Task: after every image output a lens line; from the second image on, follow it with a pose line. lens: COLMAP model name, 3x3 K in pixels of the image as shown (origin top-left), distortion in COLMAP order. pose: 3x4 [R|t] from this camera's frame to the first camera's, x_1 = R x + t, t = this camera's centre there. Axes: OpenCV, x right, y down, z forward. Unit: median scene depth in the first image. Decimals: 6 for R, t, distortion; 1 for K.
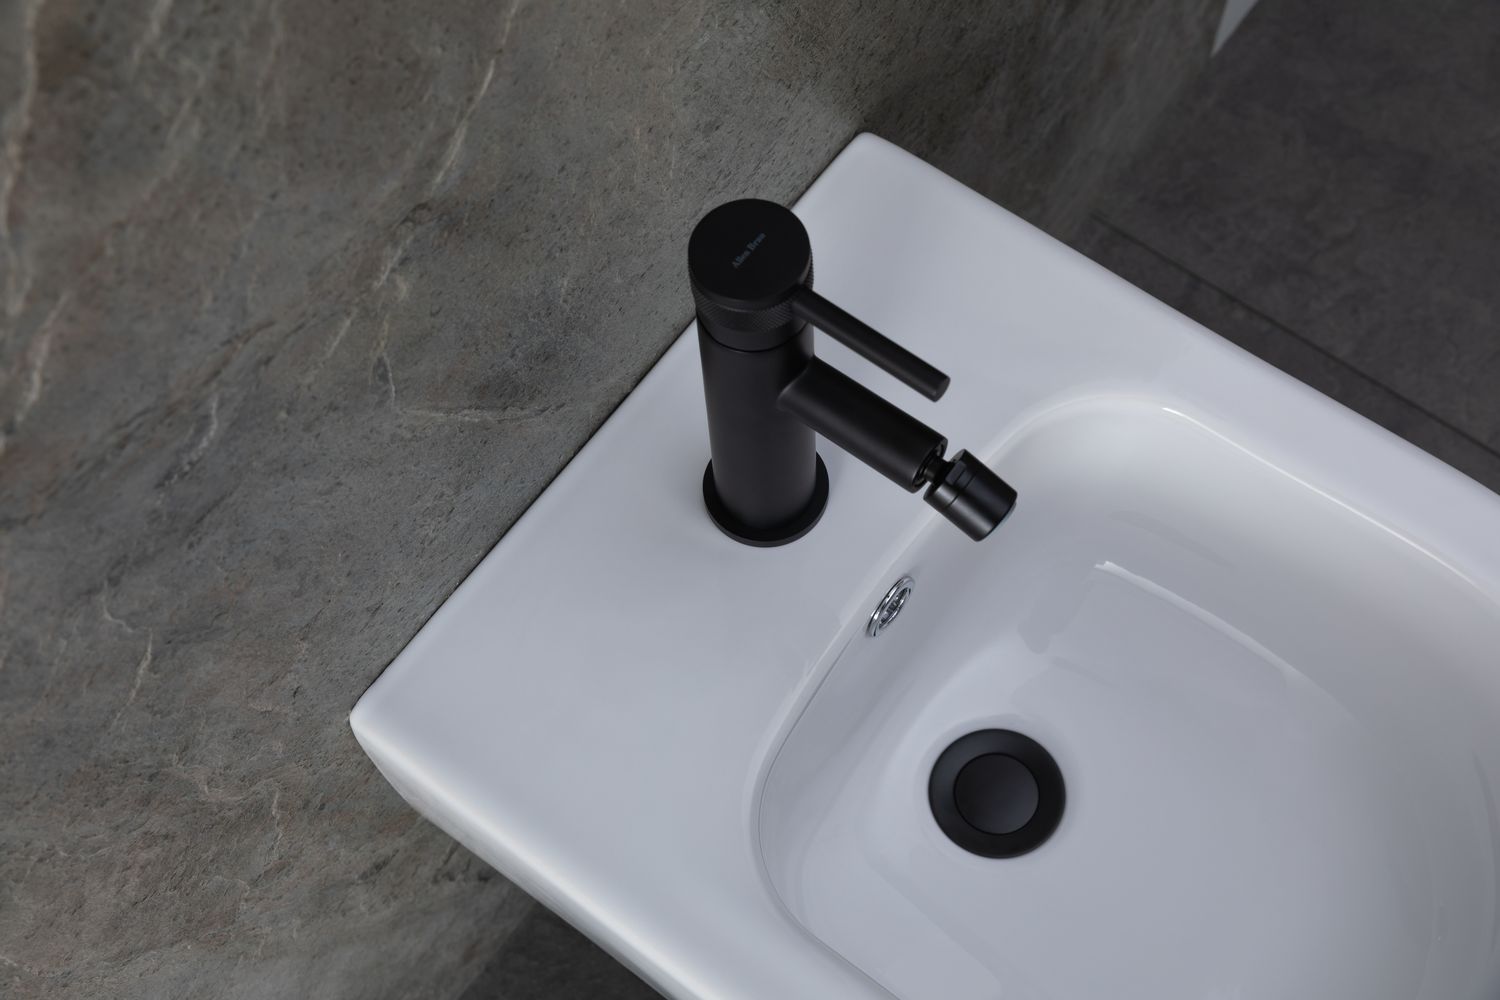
lens RADIAL K [[2154.6, 0, 750.0], [0, 2154.6, 500.0], [0, 0, 1]] dist [-0.008053, -0.019926]
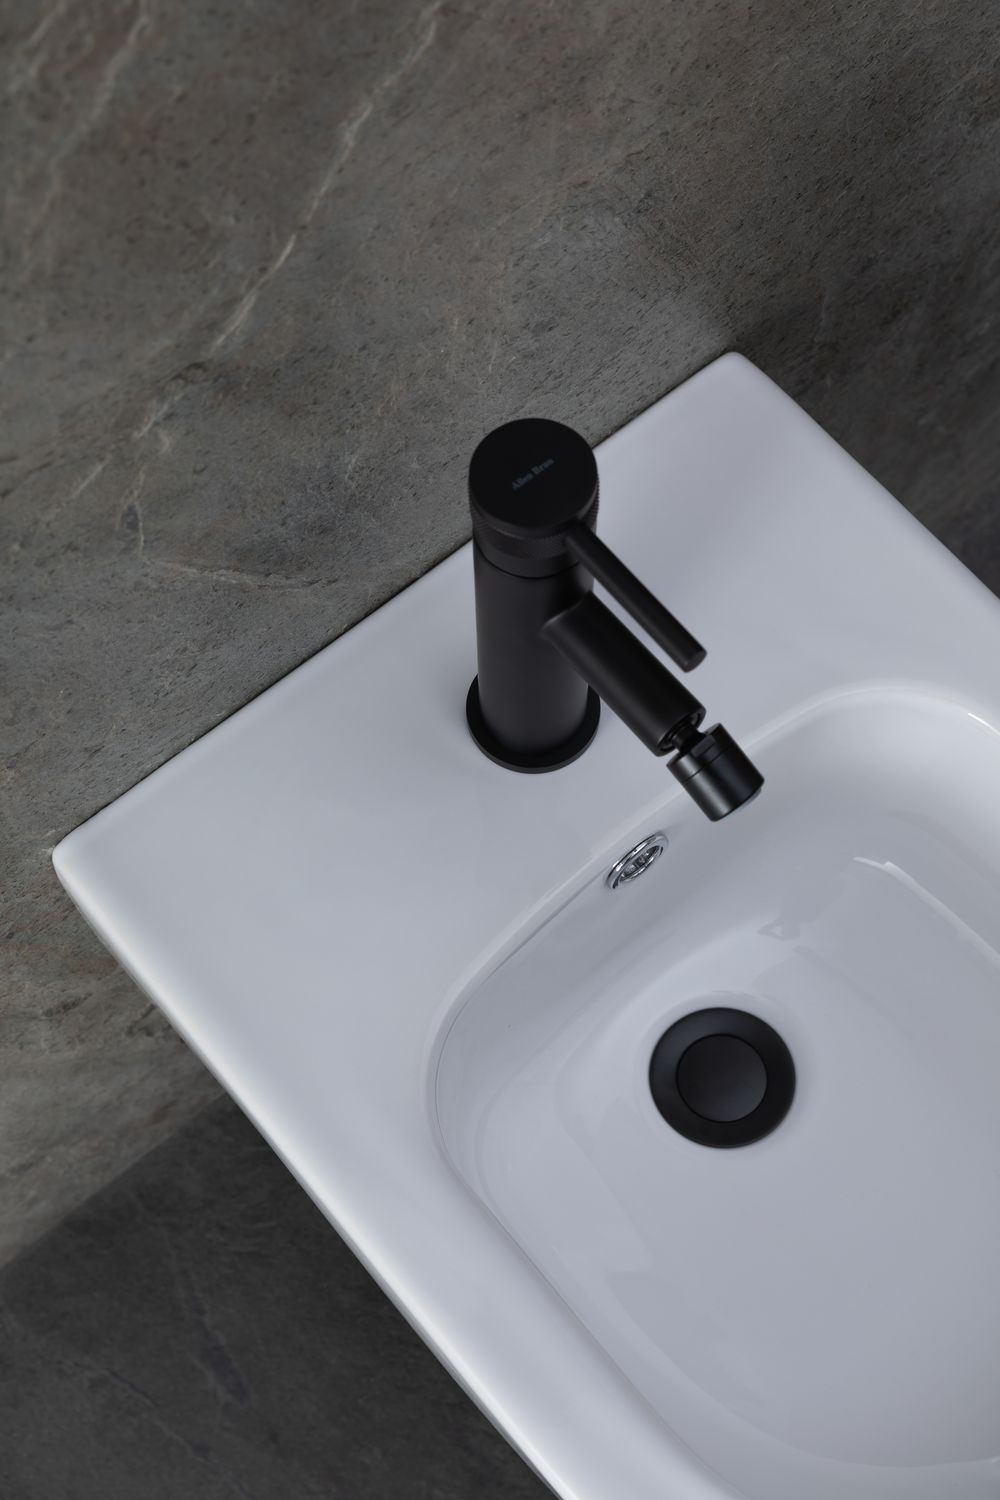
lens RADIAL K [[2489.8, 0, 500.0], [0, 2489.8, 750.0], [0, 0, 1]] dist [-0.017622, -0.011671]
pose [[0.974046, 0.215308, -0.069835, 0.083292], [-0.211997, 0.975893, 0.051874, -0.047685], [0.079321, -0.035723, 0.996209, -0.095405]]
